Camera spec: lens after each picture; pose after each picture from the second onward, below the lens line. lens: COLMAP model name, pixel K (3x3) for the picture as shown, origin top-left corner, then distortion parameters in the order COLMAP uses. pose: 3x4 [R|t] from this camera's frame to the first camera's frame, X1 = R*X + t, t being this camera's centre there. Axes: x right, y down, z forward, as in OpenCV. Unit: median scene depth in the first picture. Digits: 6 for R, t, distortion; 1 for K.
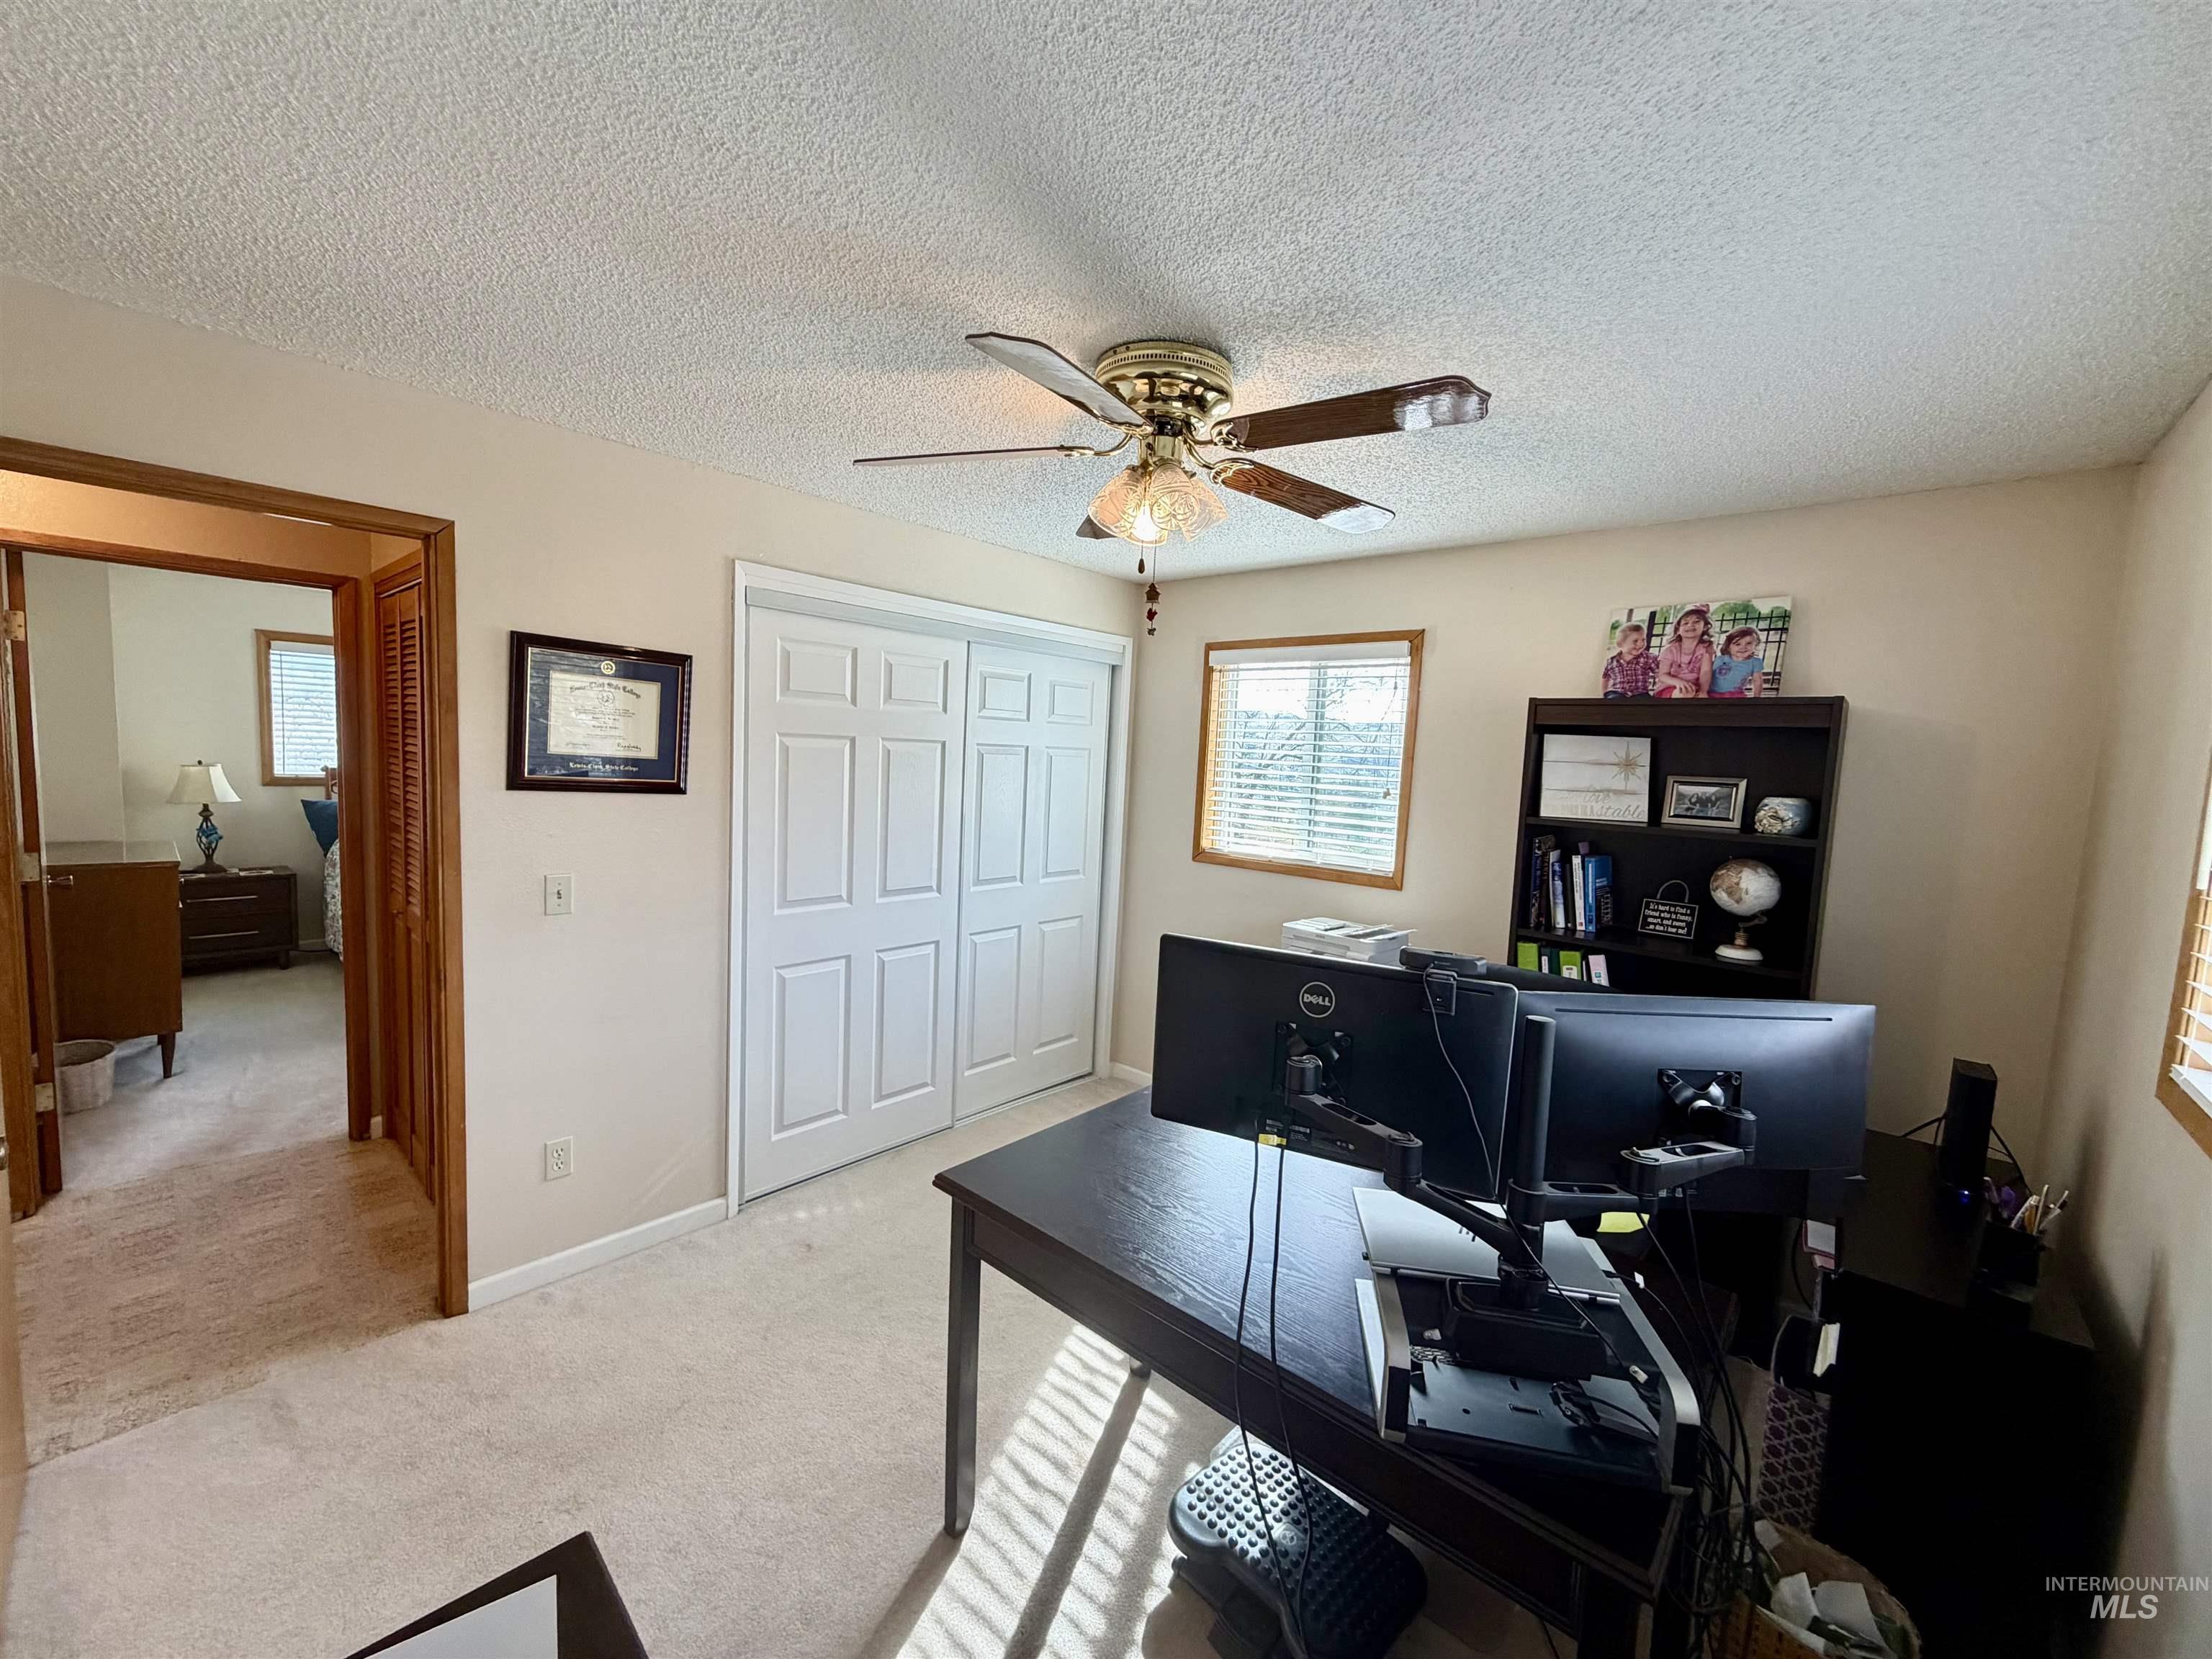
lens RADIAL K [[879.4, 0, 1094.6], [0, 879.4, 825.8], [0, 0, 1]] dist [-0.001492, -0.000227]
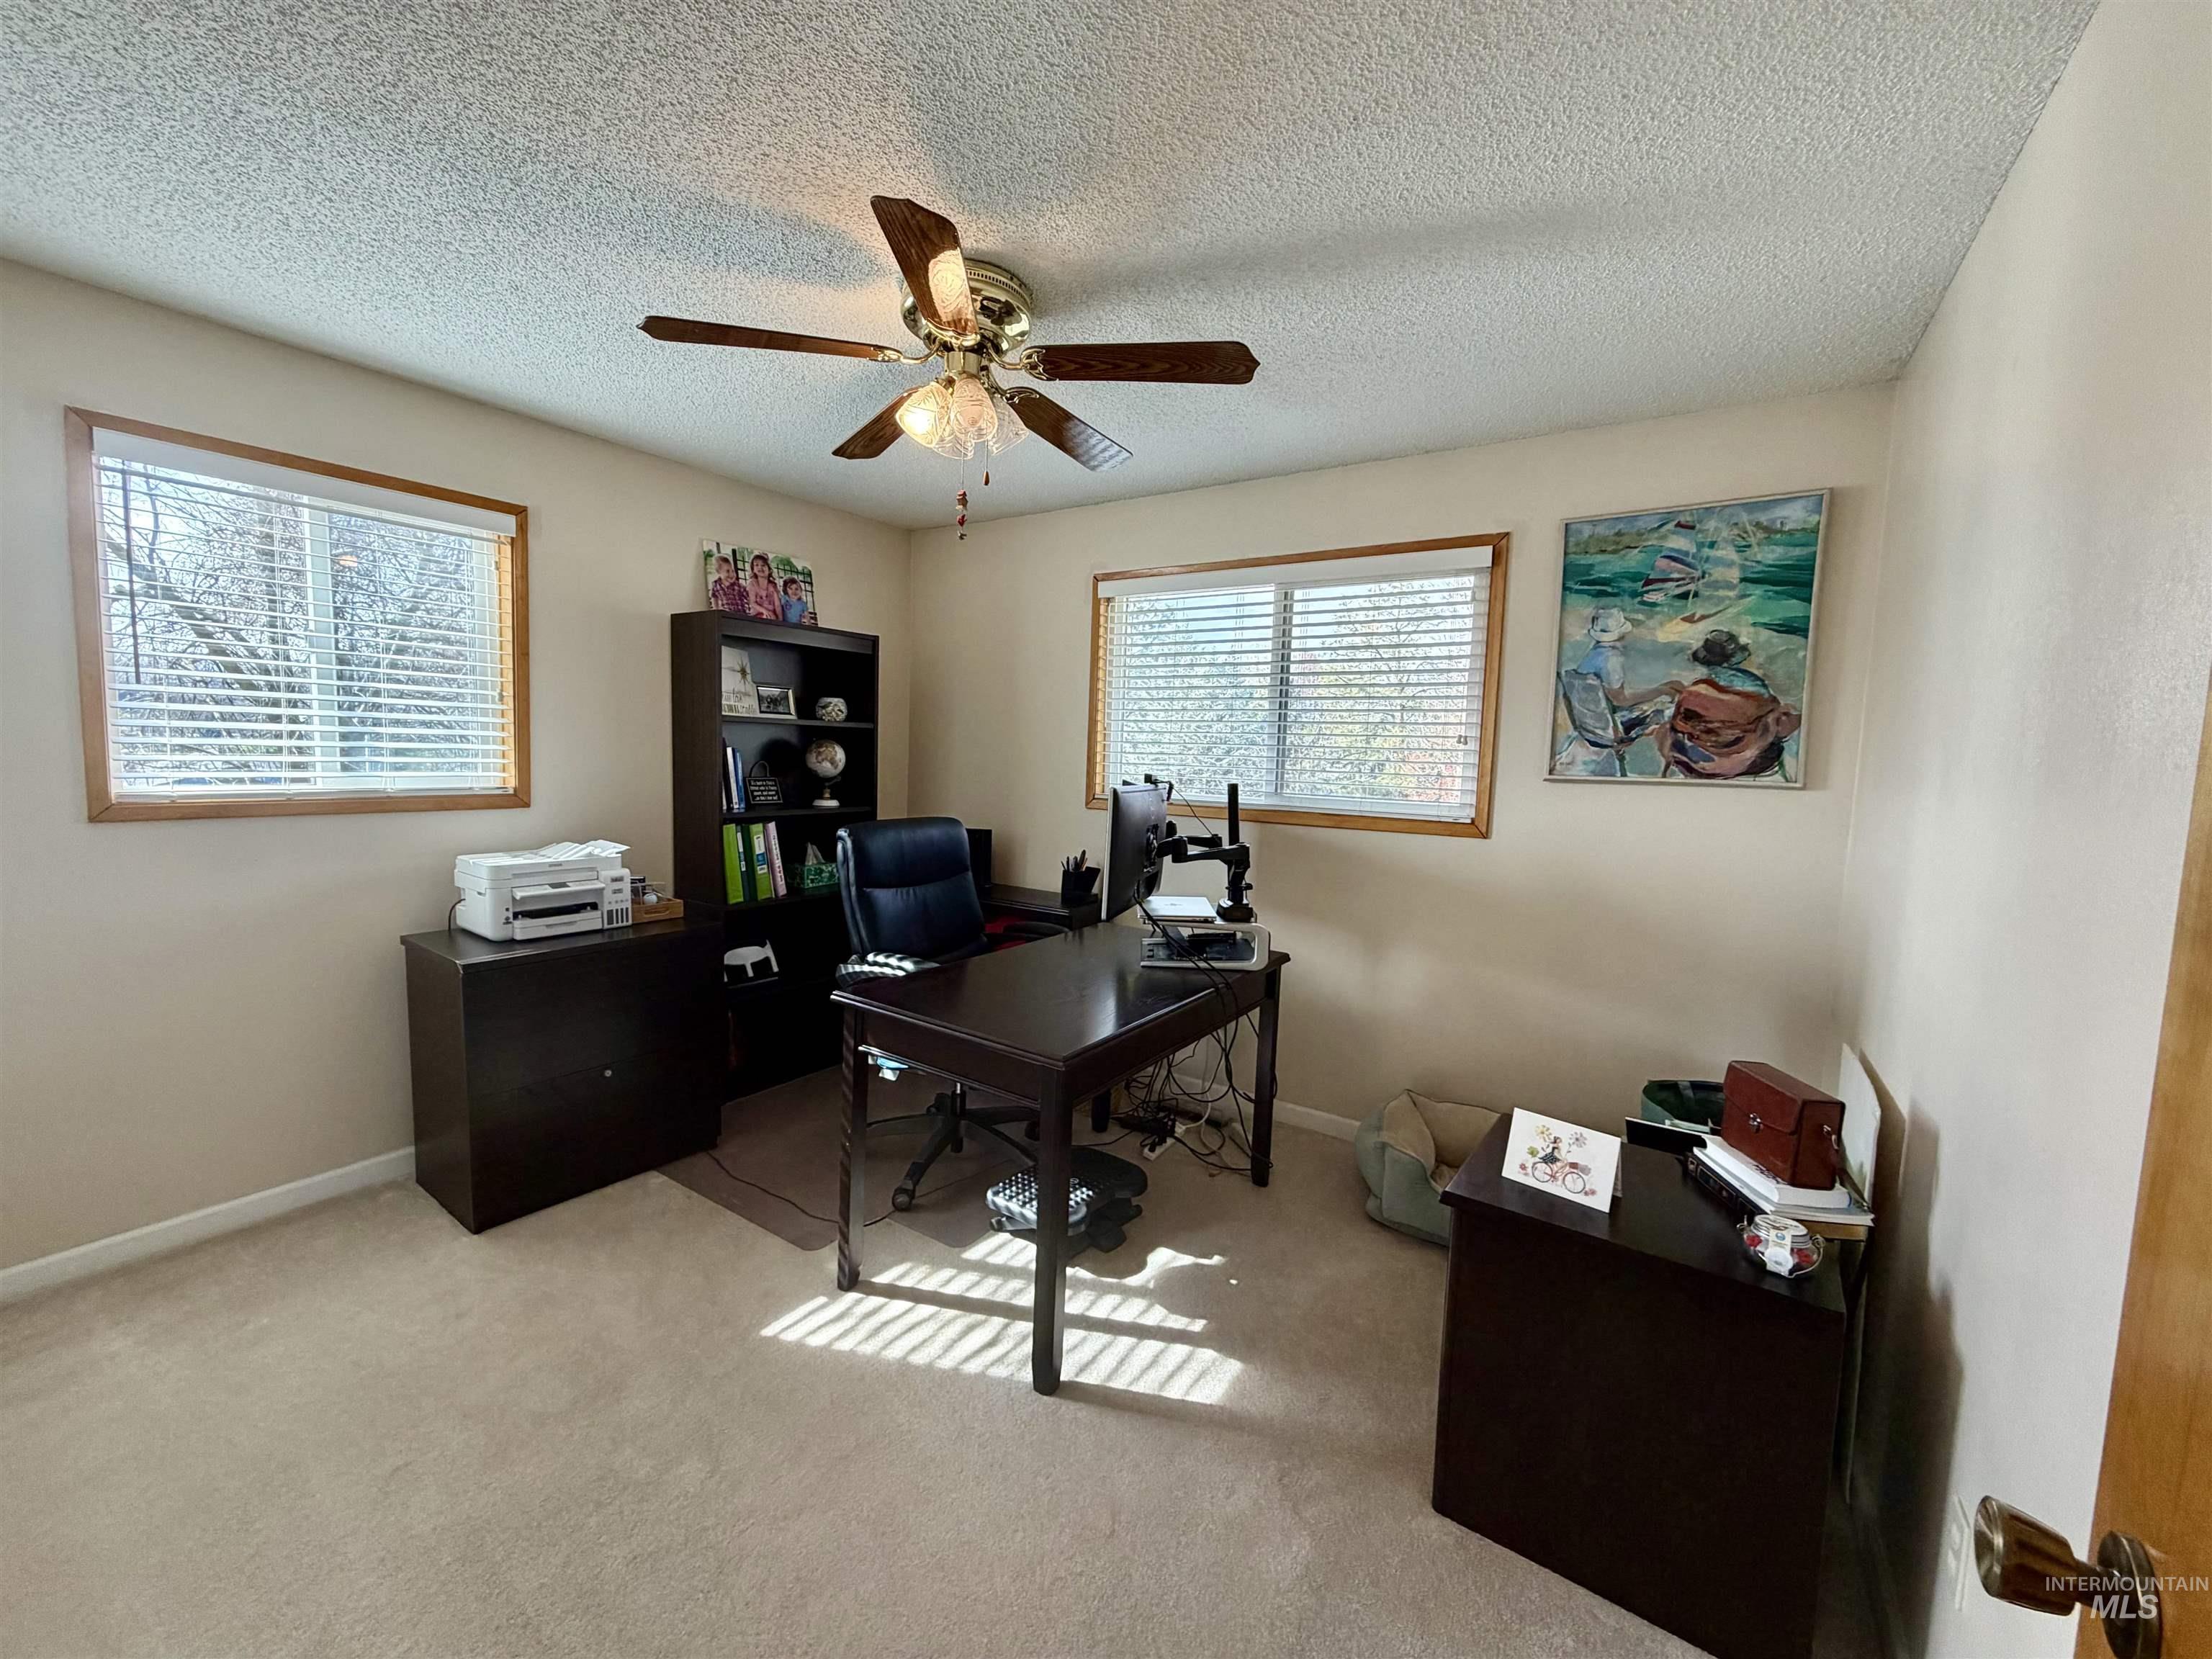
lens RADIAL K [[879.4, 0, 1093.6], [0, 879.4, 825.7], [0, 0, 1]] dist [-0.001492, -0.000227]
pose [[-0.135048, -0.146477, 0.979952, -0.762932], [0.037622, 0.987541, 0.152797, -0.027506], [-0.990125, 0.057502, -0.127855, 0.711066]]
